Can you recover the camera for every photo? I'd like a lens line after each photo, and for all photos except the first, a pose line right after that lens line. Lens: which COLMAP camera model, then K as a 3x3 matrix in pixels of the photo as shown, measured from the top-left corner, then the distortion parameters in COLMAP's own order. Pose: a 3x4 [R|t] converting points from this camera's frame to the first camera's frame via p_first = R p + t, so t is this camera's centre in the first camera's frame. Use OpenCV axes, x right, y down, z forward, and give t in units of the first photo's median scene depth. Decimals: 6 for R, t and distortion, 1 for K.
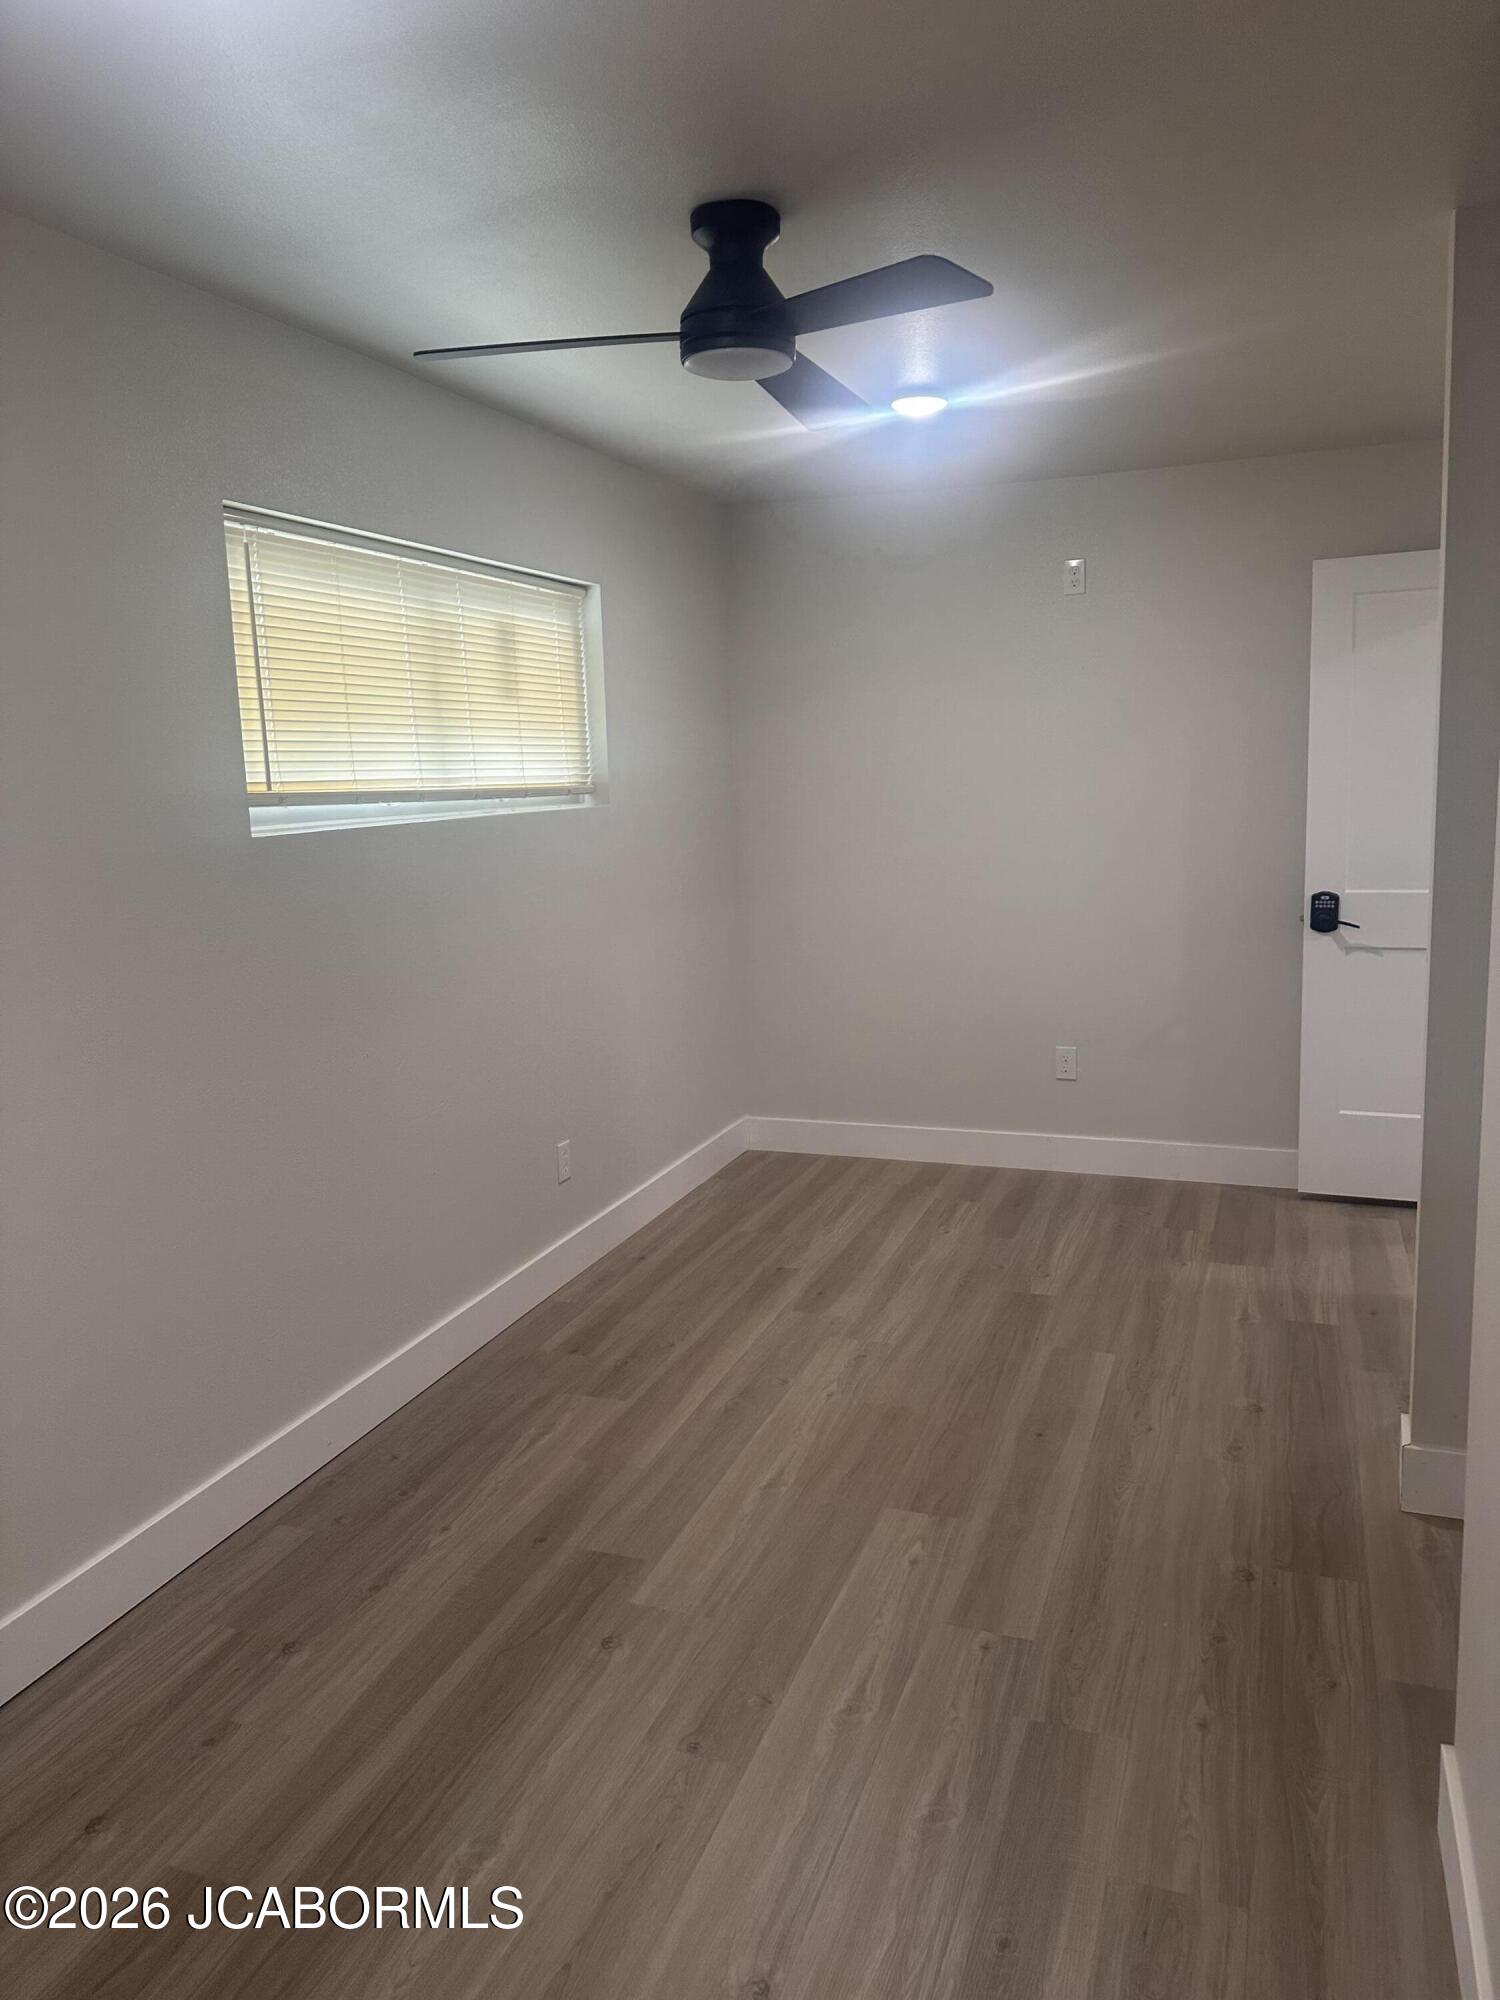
lens RADIAL K [[1416.5, 0, 751.3], [0, 1416.5, 985.3], [0, 0, 1]] dist [0.117231, -0.165590]
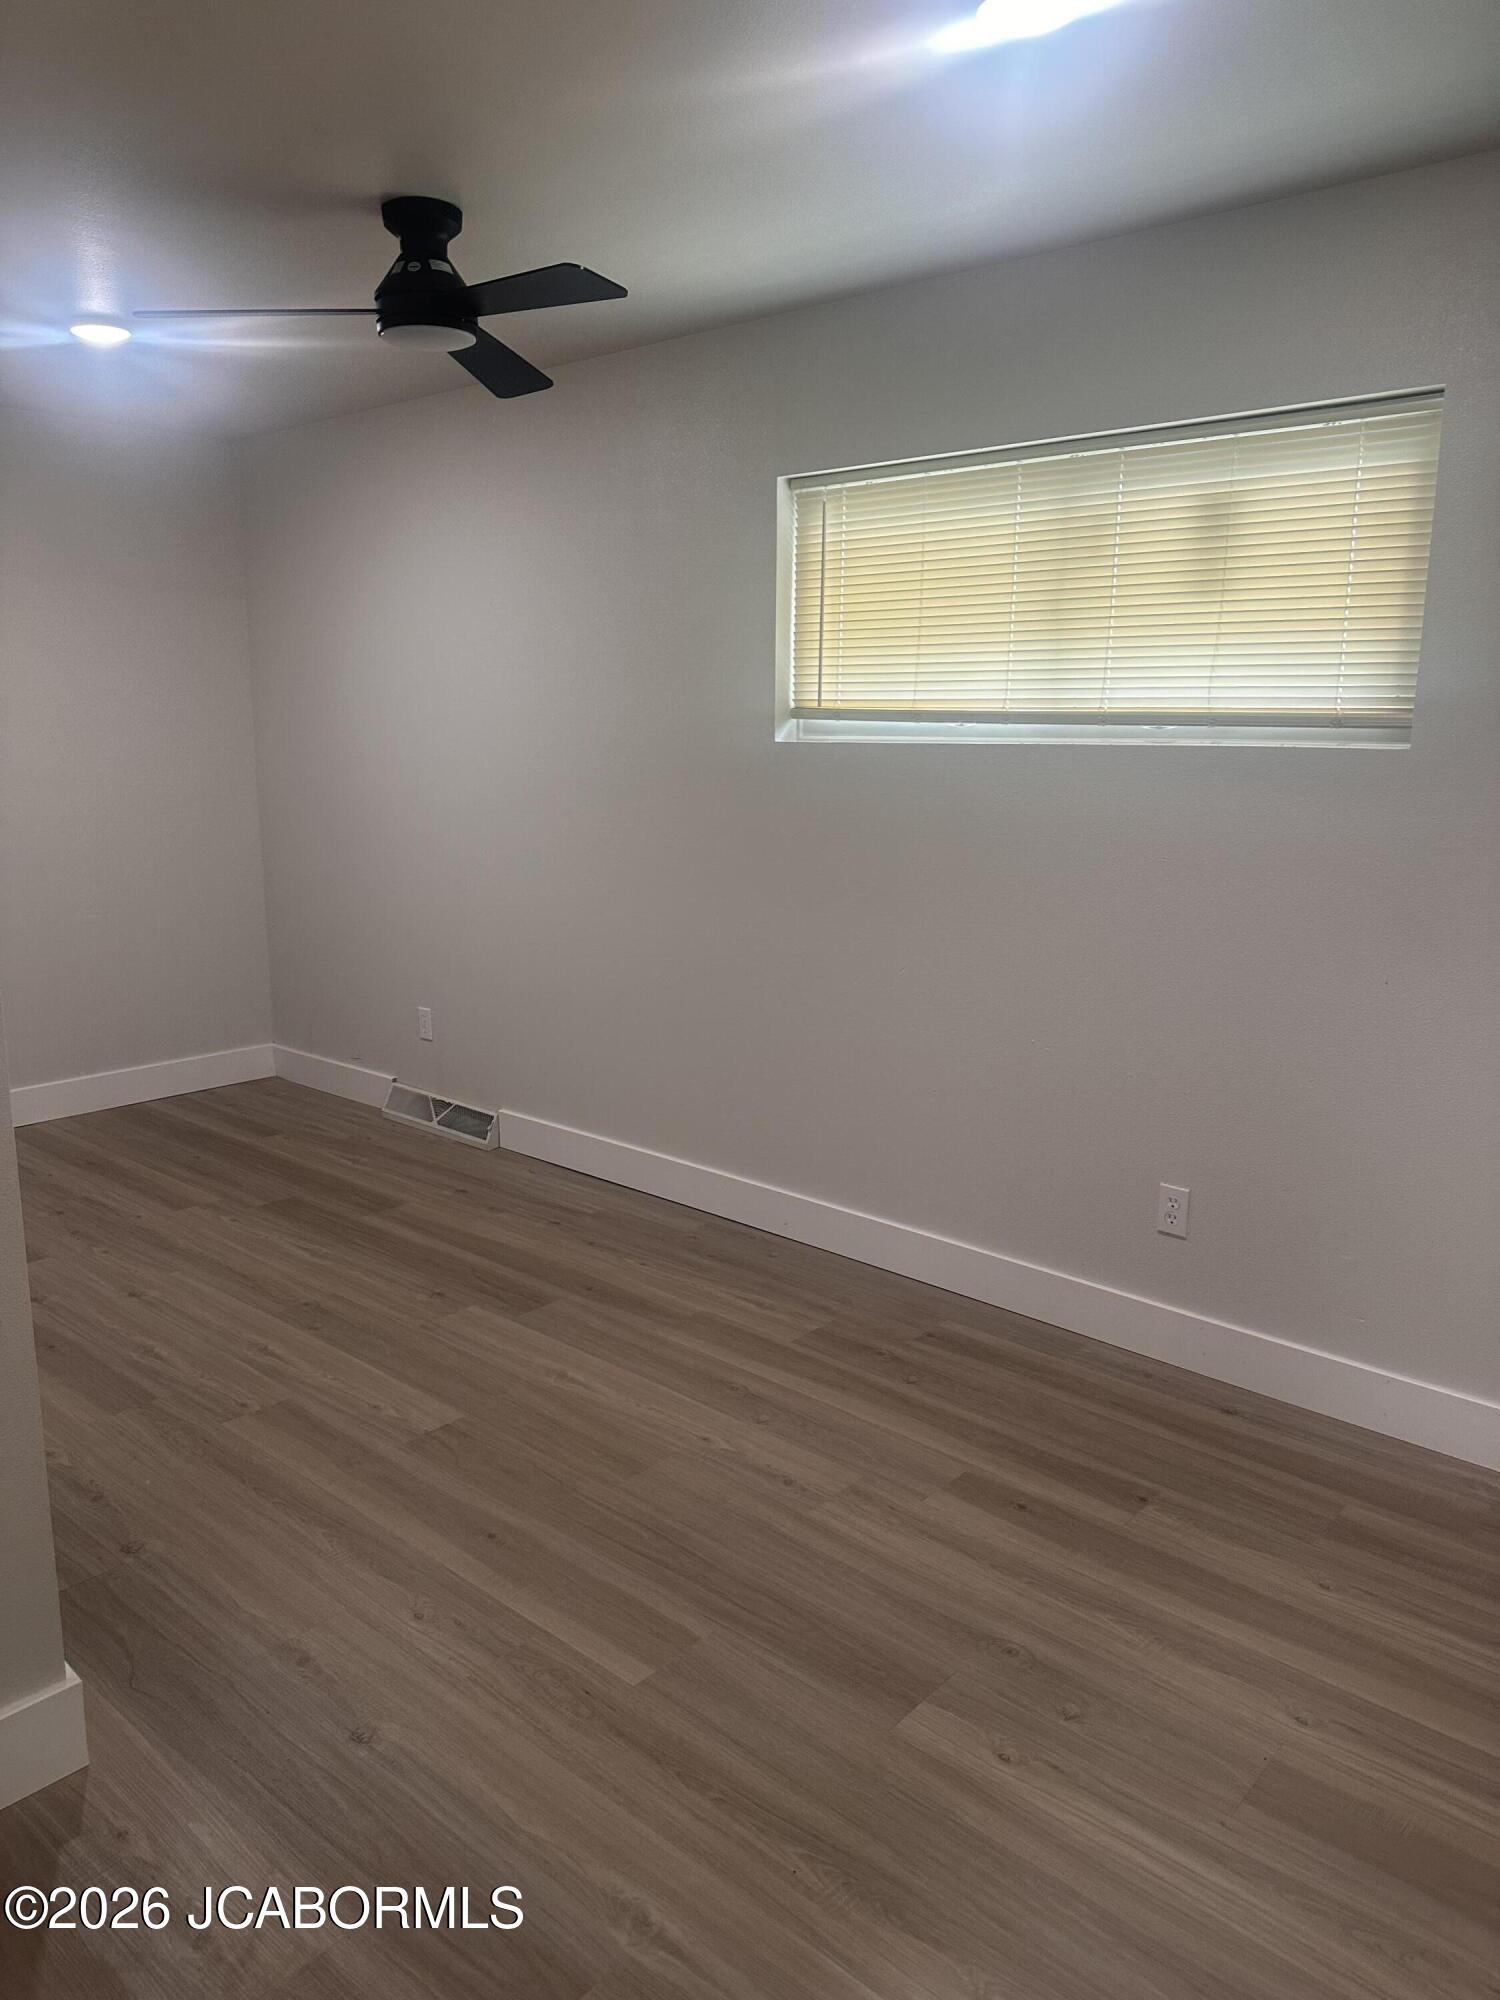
lens RADIAL K [[1416.5, 0, 751.3], [0, 1416.5, 985.3], [0, 0, 1]] dist [0.117231, -0.165590]
pose [[-0.357735, 0.205532, -0.910924, 0.798363], [-0.142866, 0.951948, 0.270894, -0.212626], [0.922830, 0.227049, -0.311181, 1.283850]]
